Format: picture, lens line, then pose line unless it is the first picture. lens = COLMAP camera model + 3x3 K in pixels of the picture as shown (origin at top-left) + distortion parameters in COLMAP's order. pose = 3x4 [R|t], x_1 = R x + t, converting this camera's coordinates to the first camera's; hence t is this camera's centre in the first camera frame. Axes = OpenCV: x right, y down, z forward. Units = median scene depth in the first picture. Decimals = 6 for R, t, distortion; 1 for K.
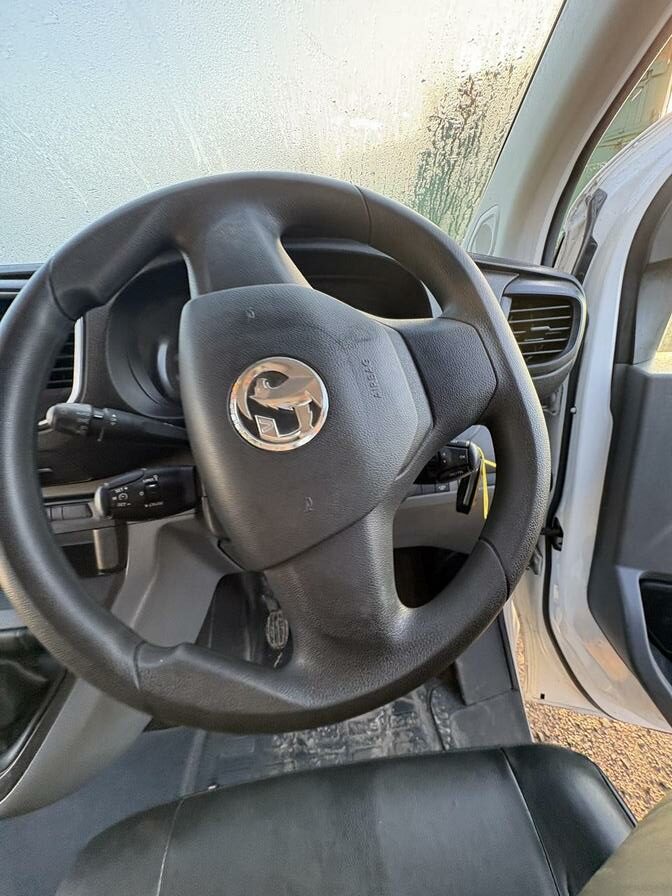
lens RADIAL K [[357.6, 0, 336.6], [0, 357.6, 448.8], [0, 0, 1]] dist [-0.000205, 0.000265]
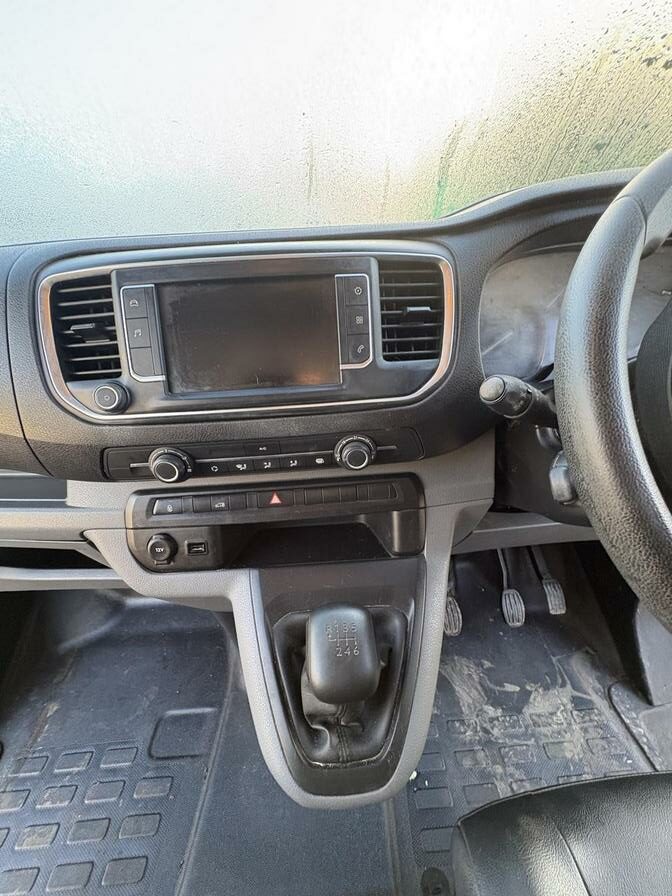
lens RADIAL K [[357.6, 0, 334.6], [0, 357.6, 449.2], [0, 0, 1]] dist [-0.000205, 0.000265]
pose [[0.997951, 0.033173, -0.054707, -0.481113], [-0.030610, 0.998424, 0.047048, 0.013349], [0.056182, -0.045277, 0.997393, 0.029385]]
